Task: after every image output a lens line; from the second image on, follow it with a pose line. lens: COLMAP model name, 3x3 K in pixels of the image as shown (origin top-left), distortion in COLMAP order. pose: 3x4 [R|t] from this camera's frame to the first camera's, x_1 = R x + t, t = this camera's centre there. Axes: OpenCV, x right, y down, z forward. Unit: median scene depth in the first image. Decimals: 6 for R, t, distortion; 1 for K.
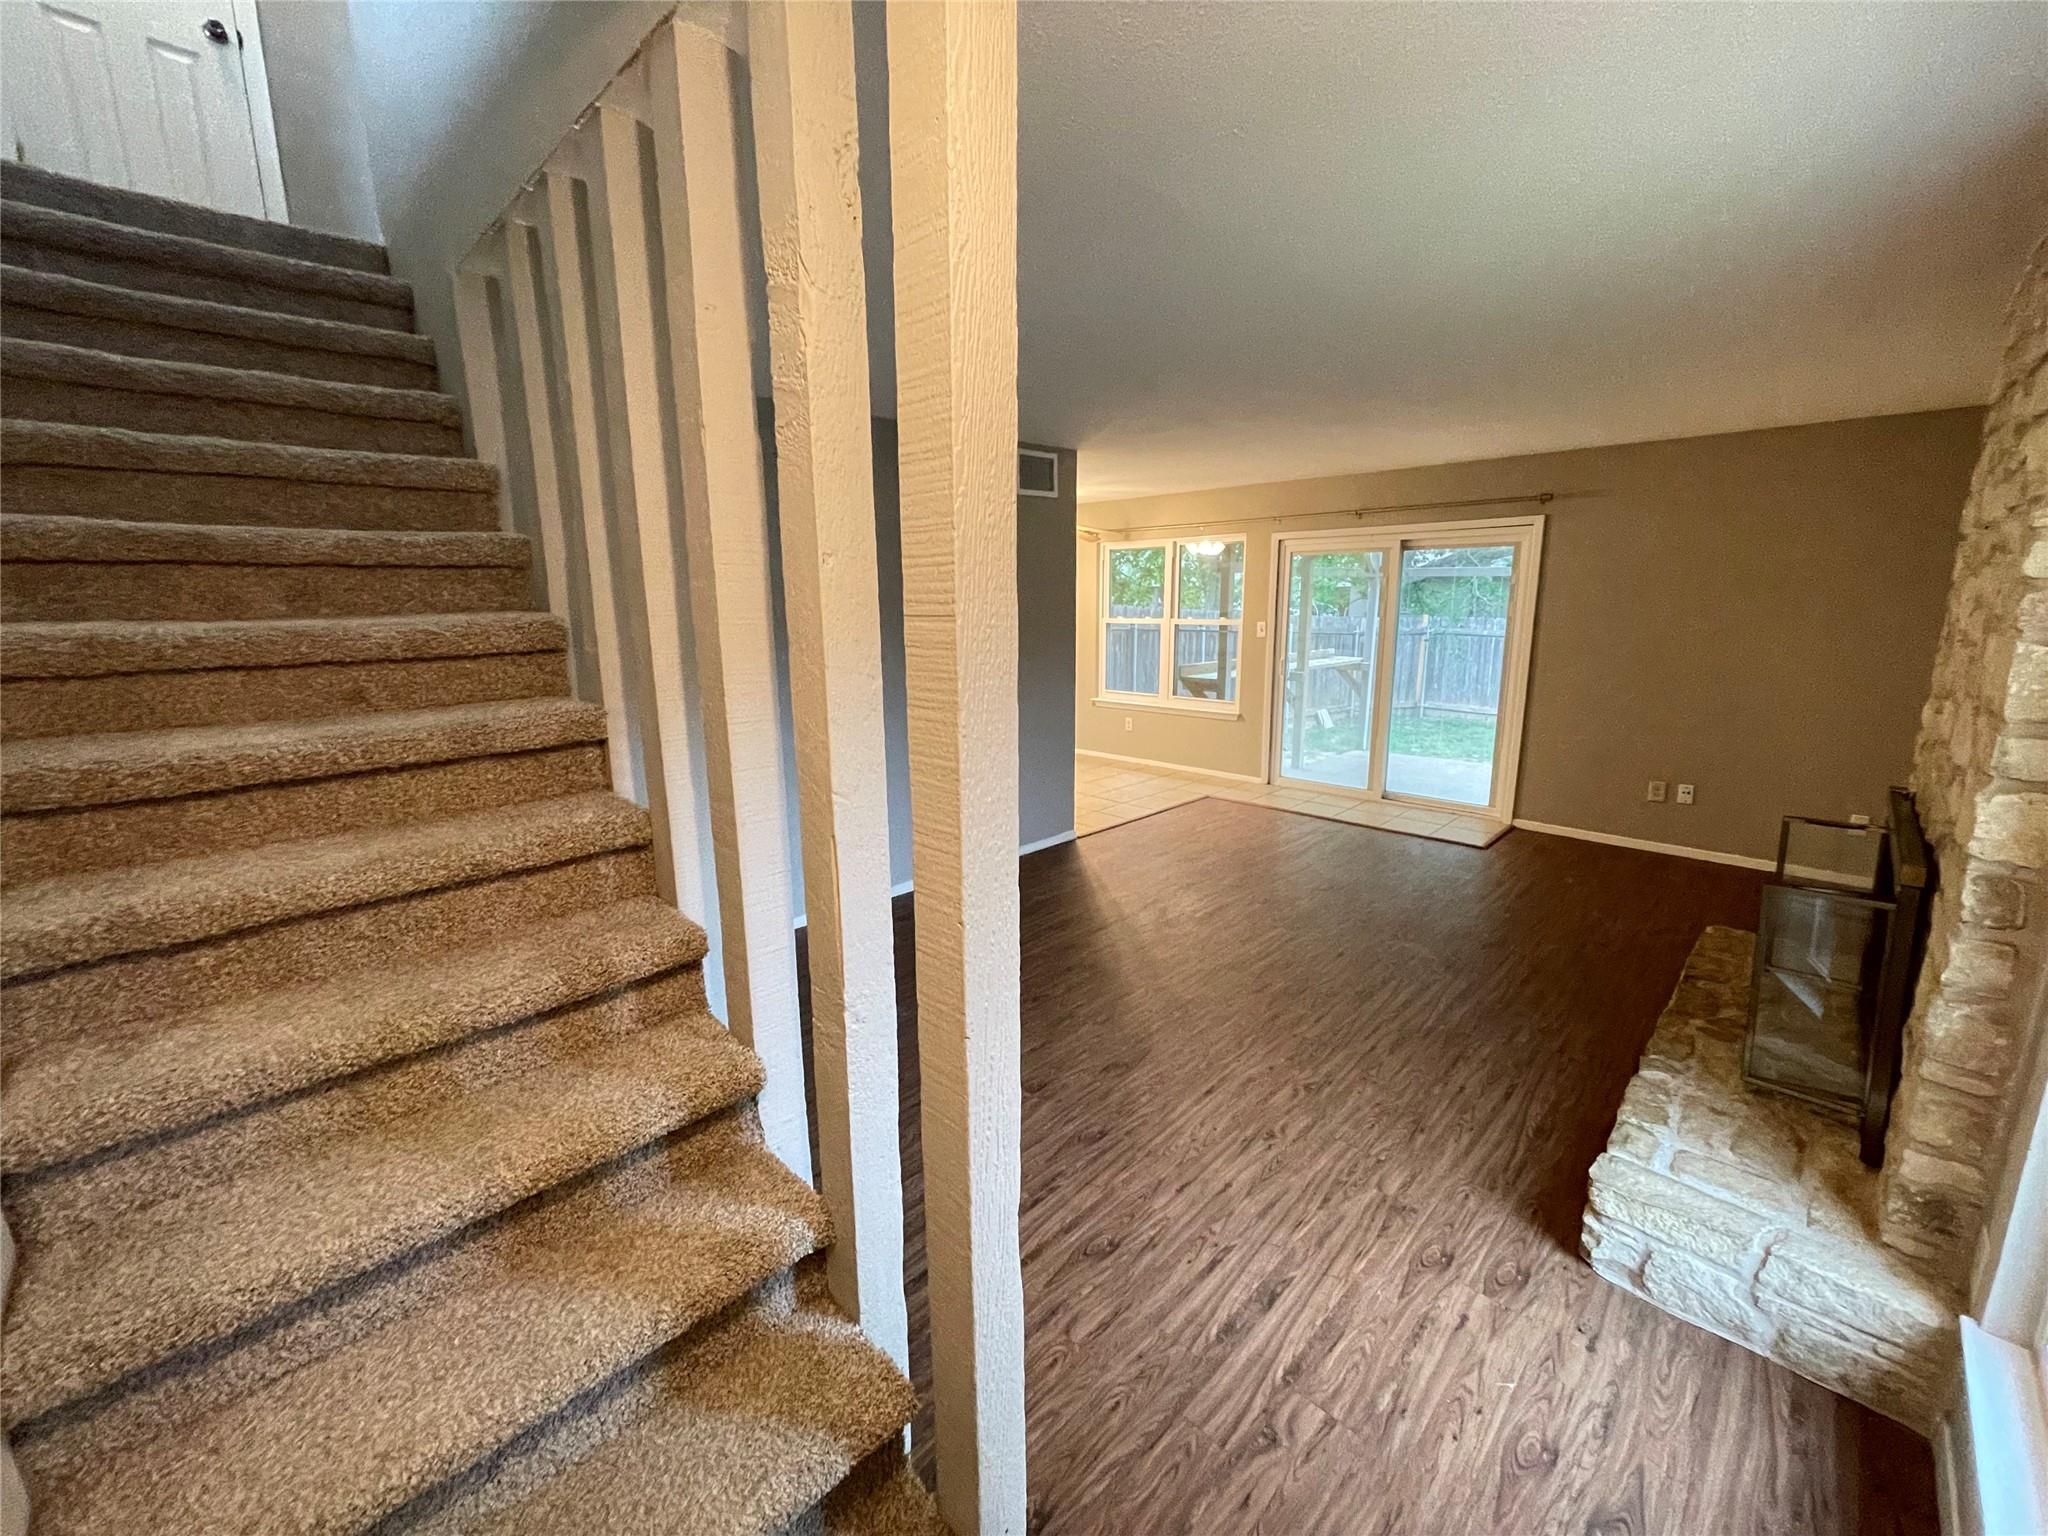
lens RADIAL K [[826.0, 0, 1019.2], [0, 826.0, 768.4], [0, 0, 1]] dist [-0.003147, 0.001996]
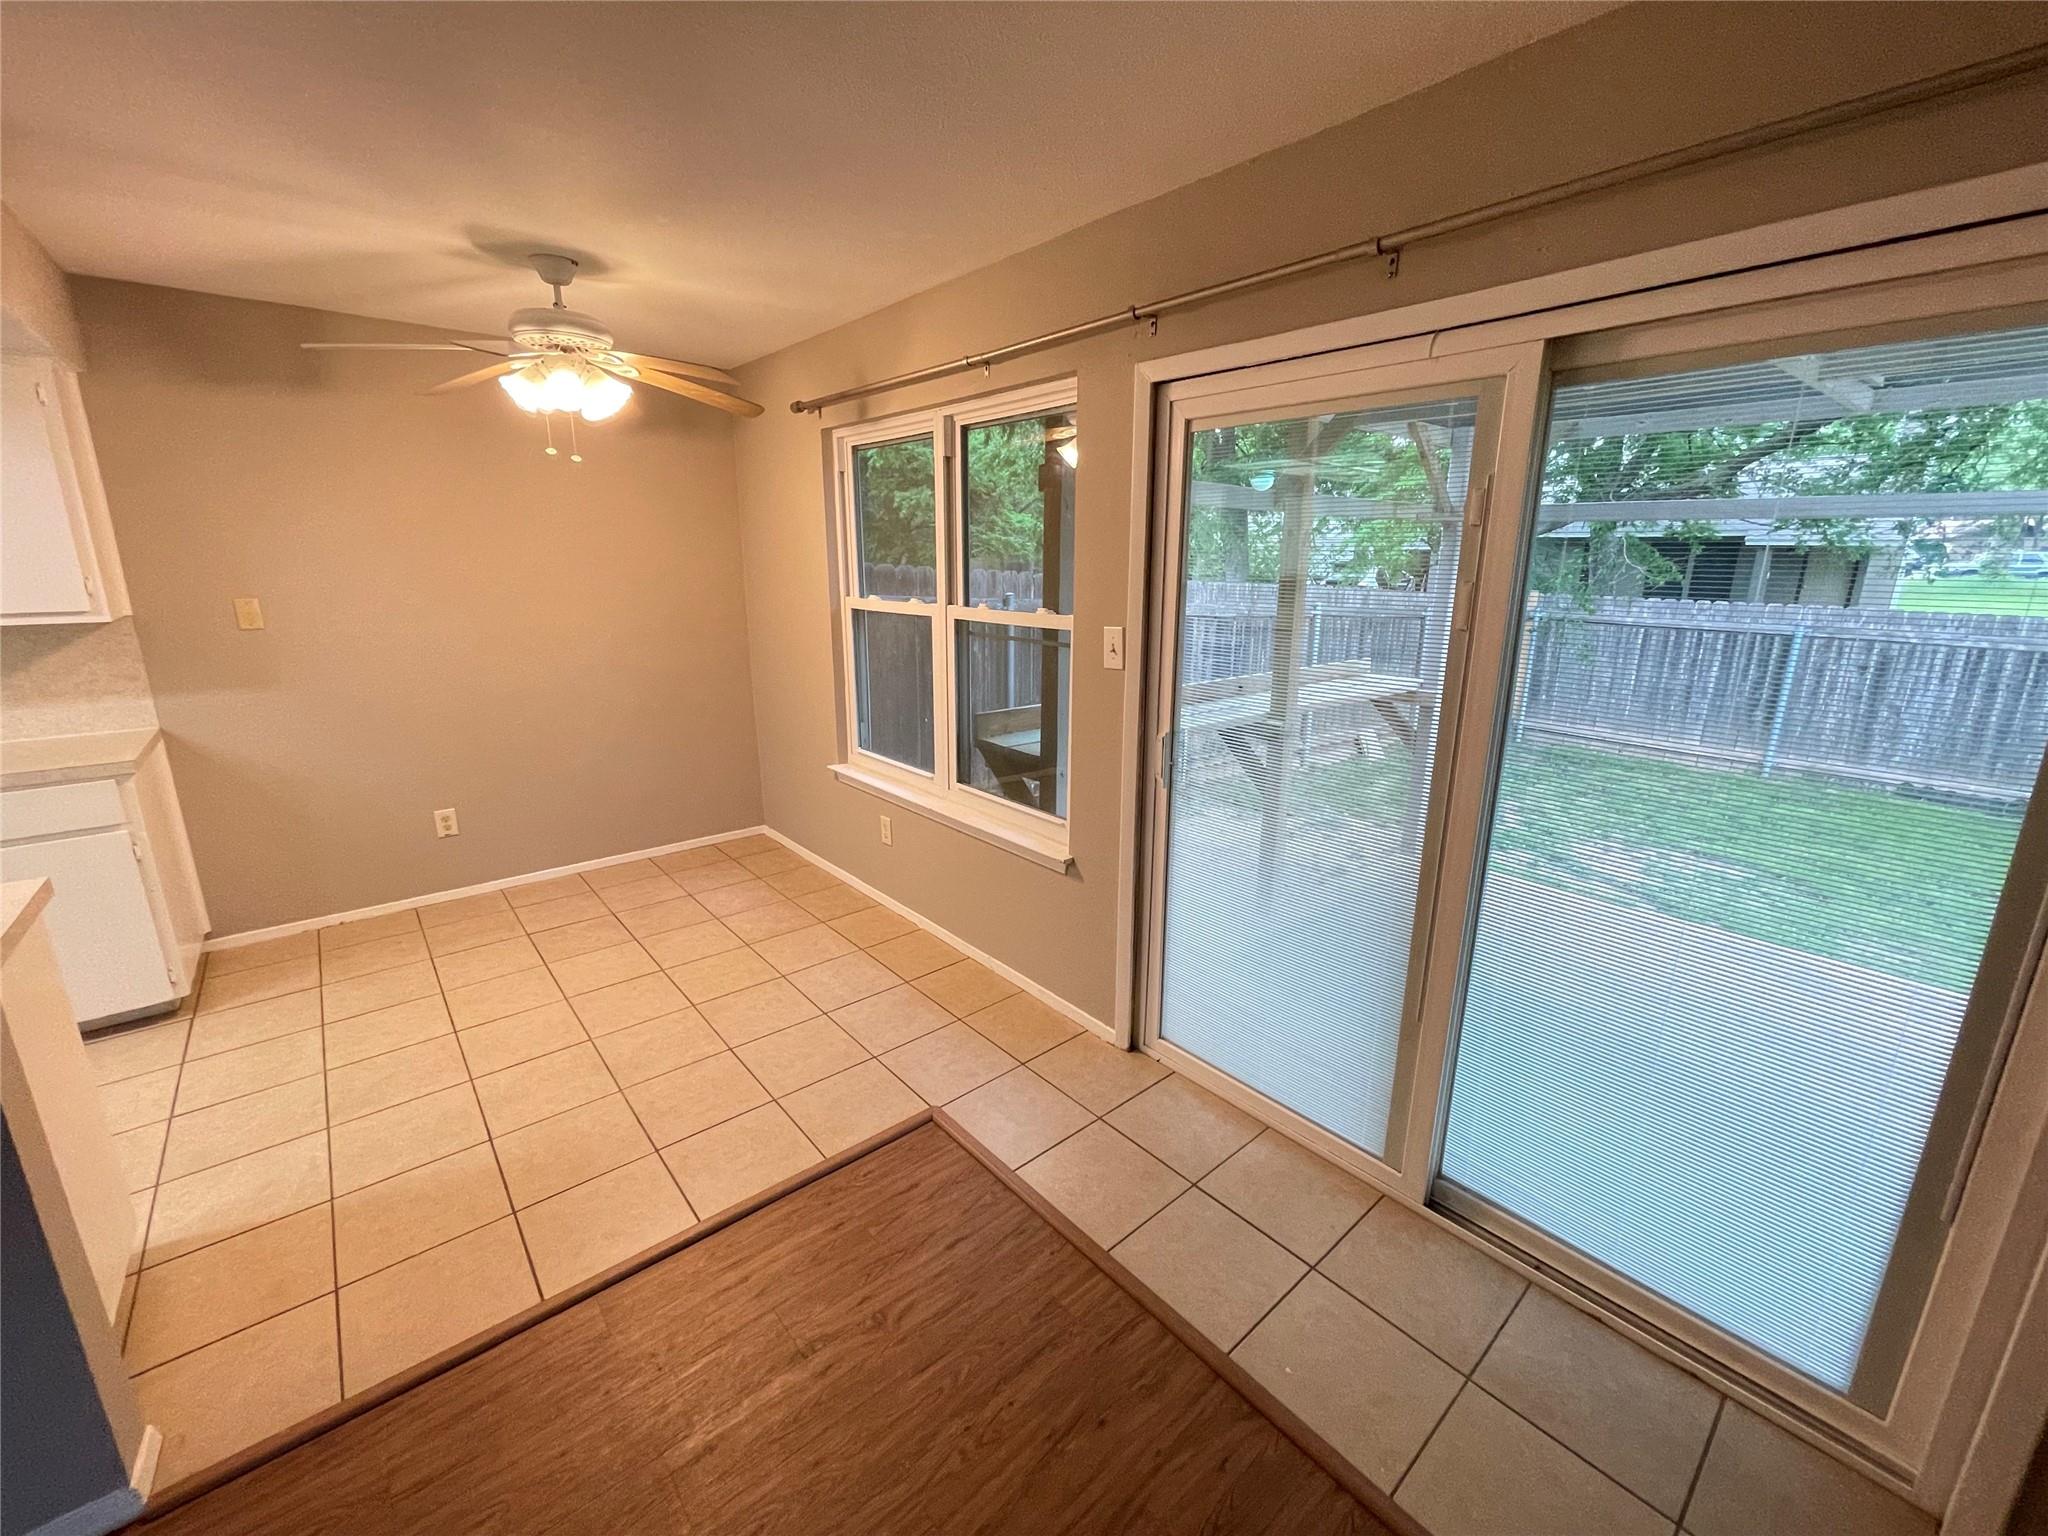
lens RADIAL K [[826.0, 0, 1020.8], [0, 826.0, 762.3], [0, 0, 1]] dist [-0.003147, 0.001996]
pose [[0.996529, 0.037131, -0.074510, 0.516575], [-0.034071, 0.998539, 0.041936, -0.242326], [0.075958, -0.039252, 0.996338, 1.170096]]
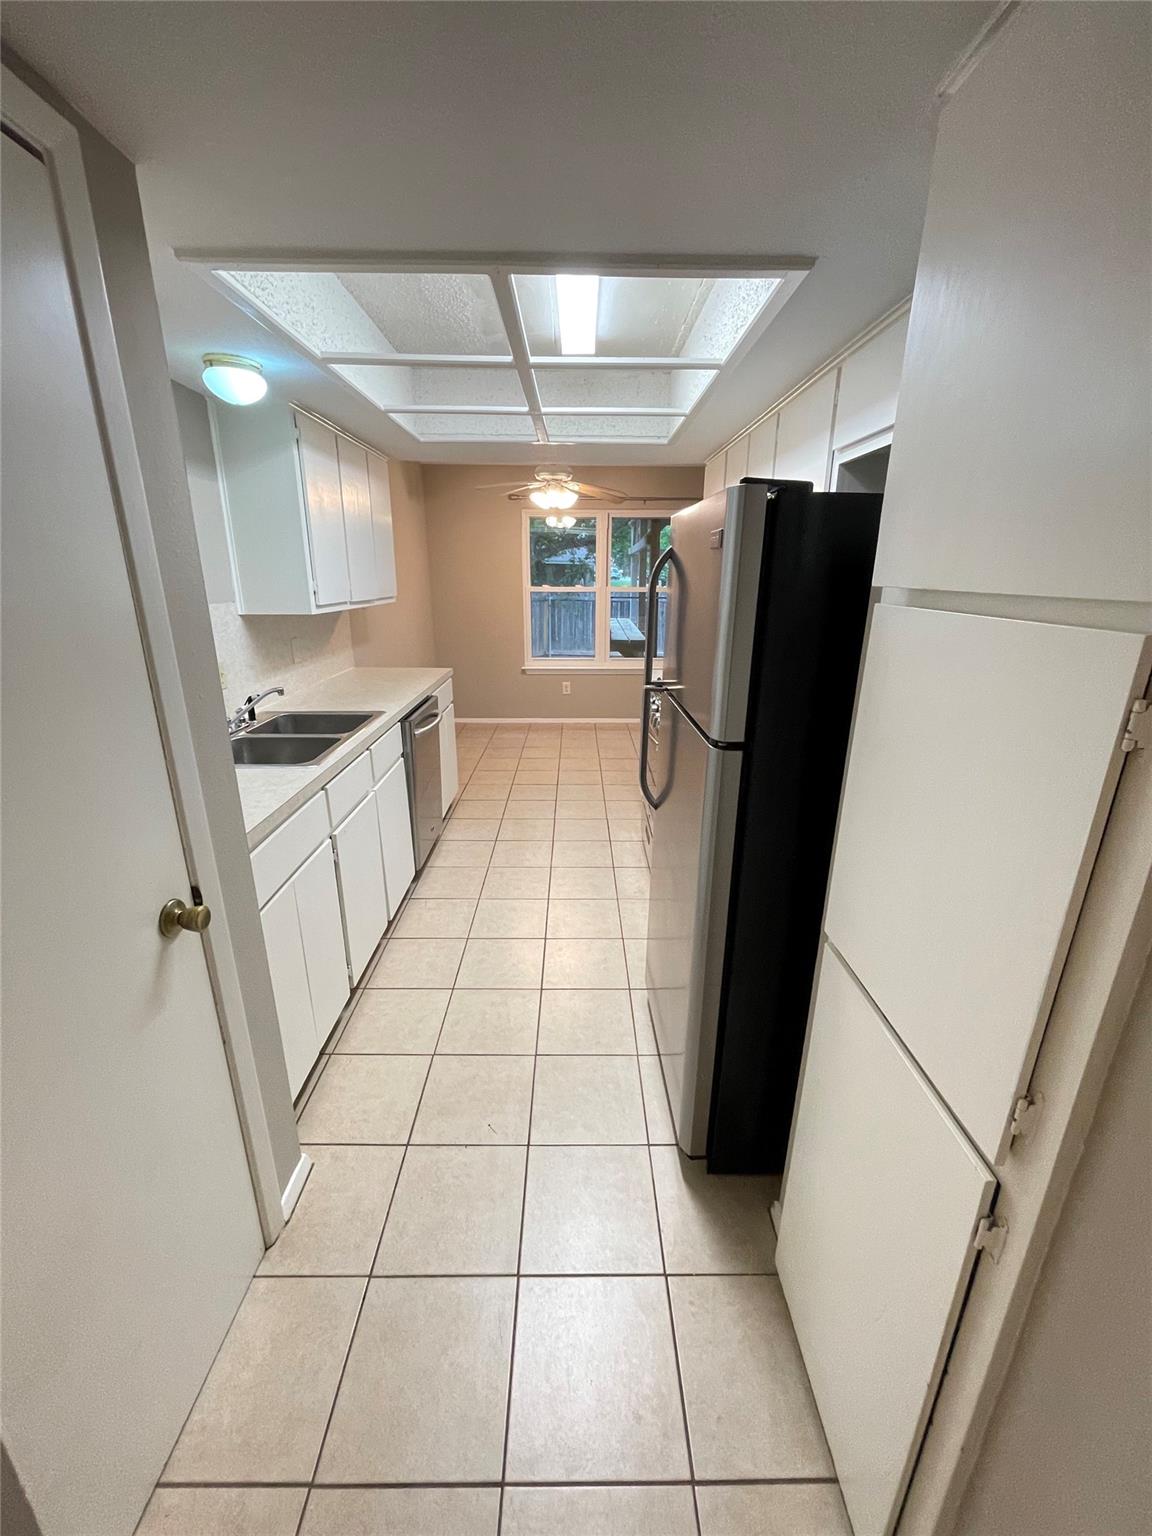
lens RADIAL K [[619.5, 0, 575.7], [0, 619.5, 764.4], [0, 0, 1]] dist [-0.003147, 0.001996]
pose [[0.711006, -0.200816, 0.673901, -0.895887], [0.137210, 0.979554, 0.147132, -0.156567], [-0.689669, -0.012146, 0.724023, 0.880167]]
